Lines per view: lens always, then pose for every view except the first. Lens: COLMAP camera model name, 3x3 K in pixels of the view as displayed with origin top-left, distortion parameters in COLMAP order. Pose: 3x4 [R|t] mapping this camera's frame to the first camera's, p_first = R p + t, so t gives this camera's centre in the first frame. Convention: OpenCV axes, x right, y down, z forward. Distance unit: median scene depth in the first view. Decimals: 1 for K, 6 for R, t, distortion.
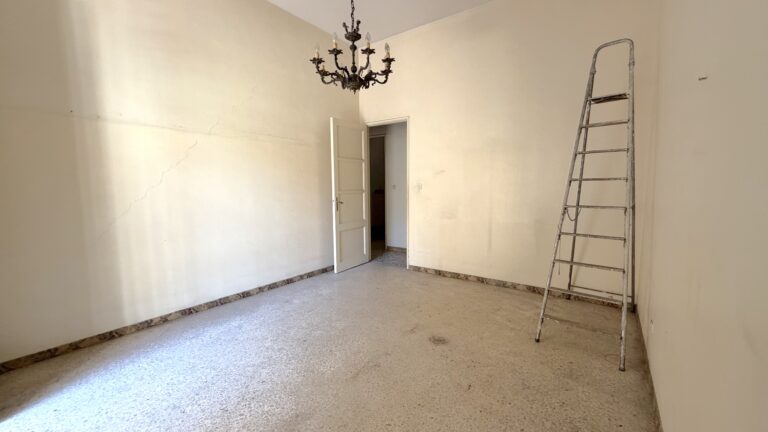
lens RADIAL K [[306.5, 0, 382.3], [0, 306.5, 216.4], [0, 0, 1]] dist [0.001703, 0.000194]
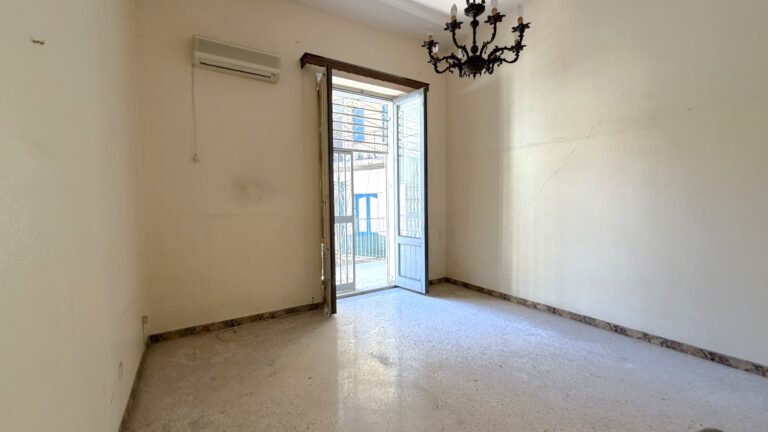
lens RADIAL K [[306.5, 0, 382.3], [0, 306.5, 216.4], [0, 0, 1]] dist [0.001703, 0.000194]
pose [[-0.355128, 0.060245, -0.932874, 0.640429], [-0.076318, 0.992722, 0.093163, -0.080078], [0.931697, 0.104280, -0.347945, 0.894698]]
